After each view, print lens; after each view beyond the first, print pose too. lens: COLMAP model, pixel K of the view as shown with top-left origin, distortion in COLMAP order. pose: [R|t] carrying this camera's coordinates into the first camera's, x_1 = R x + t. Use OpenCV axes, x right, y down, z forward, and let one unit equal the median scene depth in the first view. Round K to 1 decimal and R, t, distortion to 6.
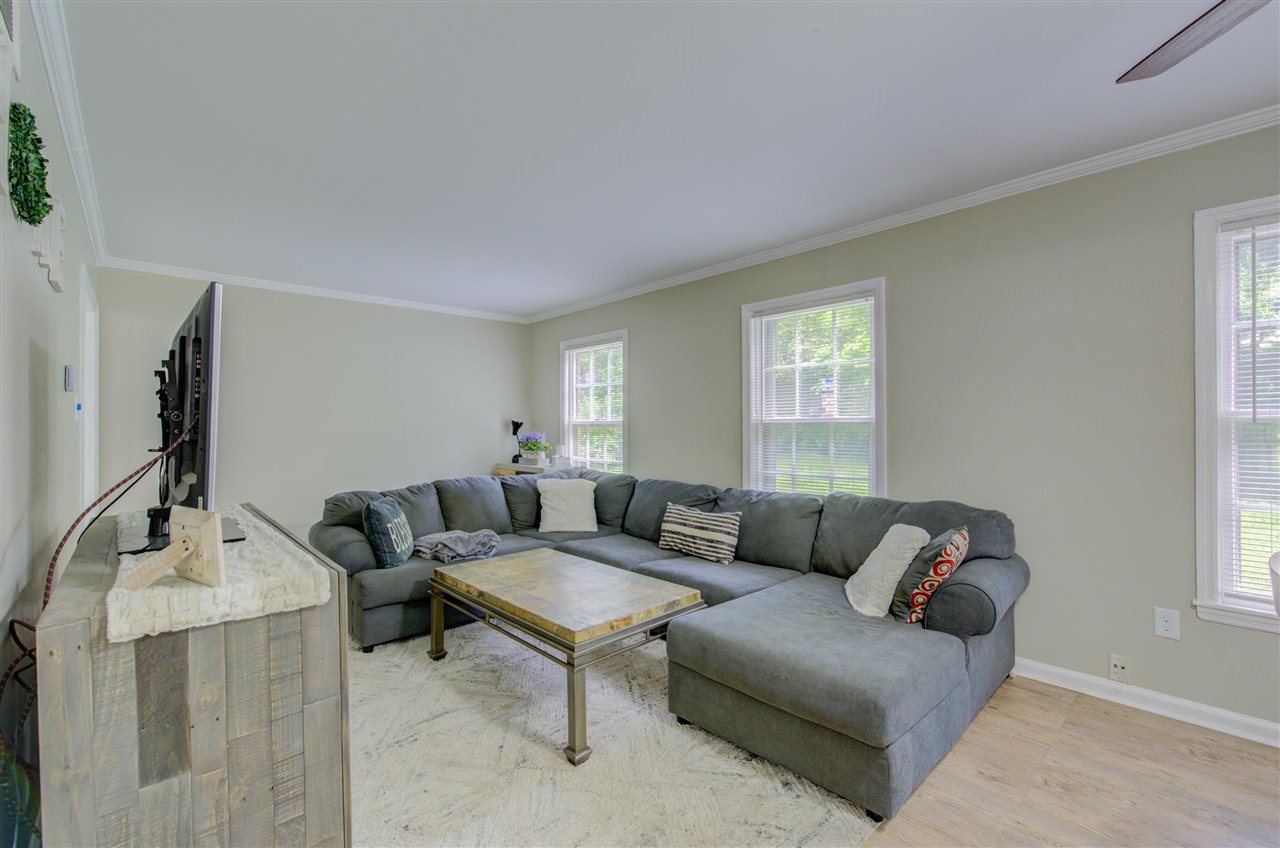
lens RADIAL K [[536.3, 0, 640.0], [0, 536.3, 424.0], [0, 0, 1]] dist [0.000443, 0.000091]
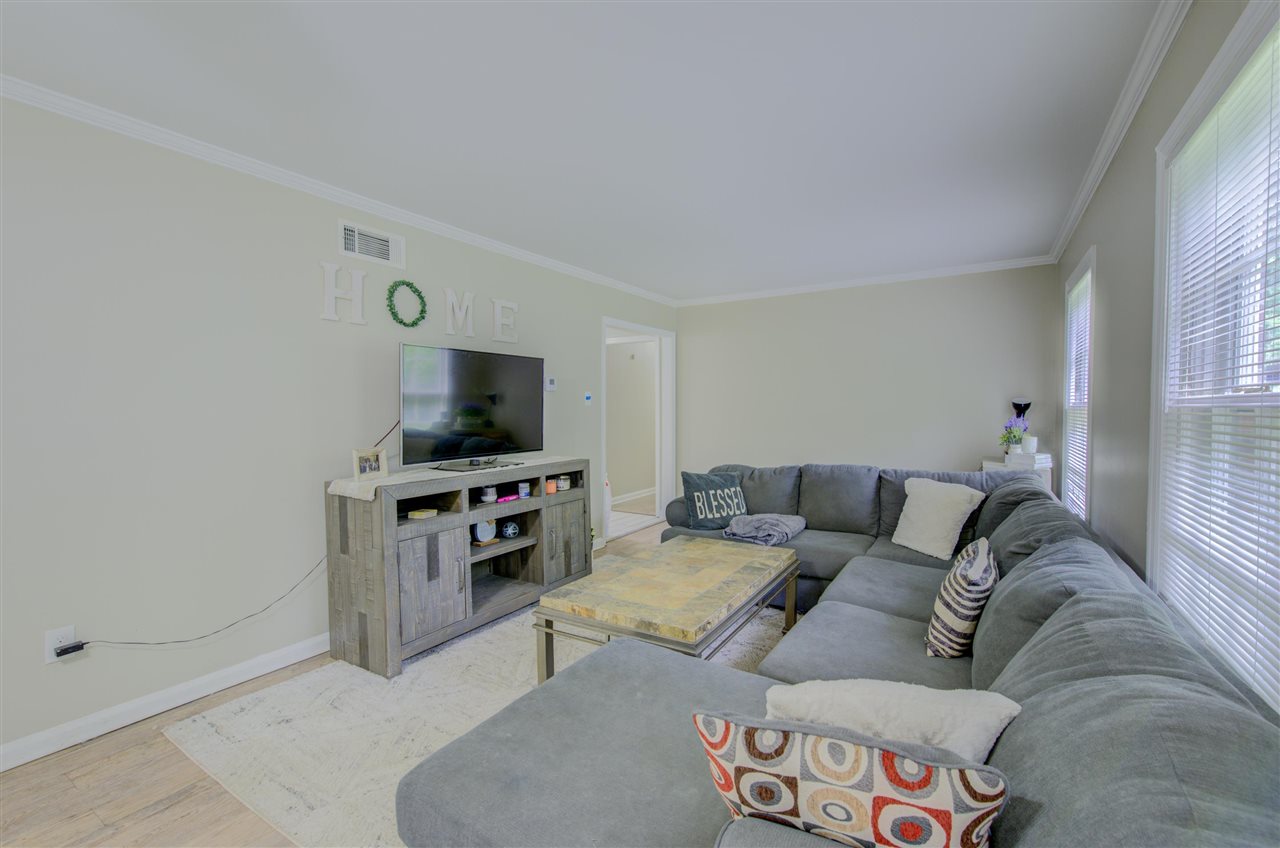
lens RADIAL K [[542.4, 0, 643.0], [0, 542.4, 424.7], [0, 0, 1]] dist [-0.000197, 0.000387]
pose [[0.267275, 0.036182, -0.962941, 0.527008], [0.006391, 0.999206, 0.039318, -0.009389], [0.963599, -0.016663, 0.266832, 0.461676]]
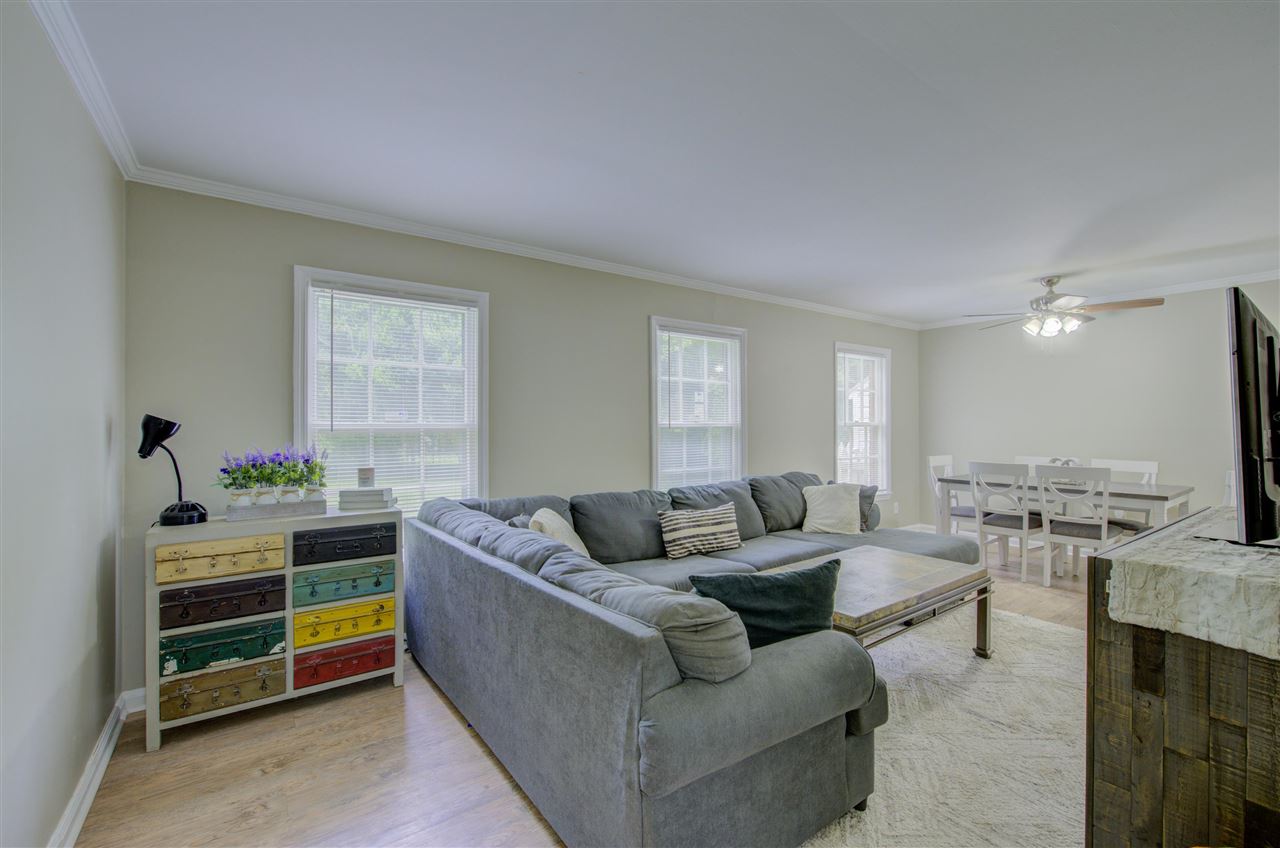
lens RADIAL K [[542.4, 0, 643.0], [0, 542.4, 424.7], [0, 0, 1]] dist [-0.000197, 0.000387]
pose [[0.104967, 0.011553, 0.994409, -0.875979], [0.017615, 0.999754, -0.013474, 0.007722], [-0.994320, 0.018931, 0.104738, 0.916574]]
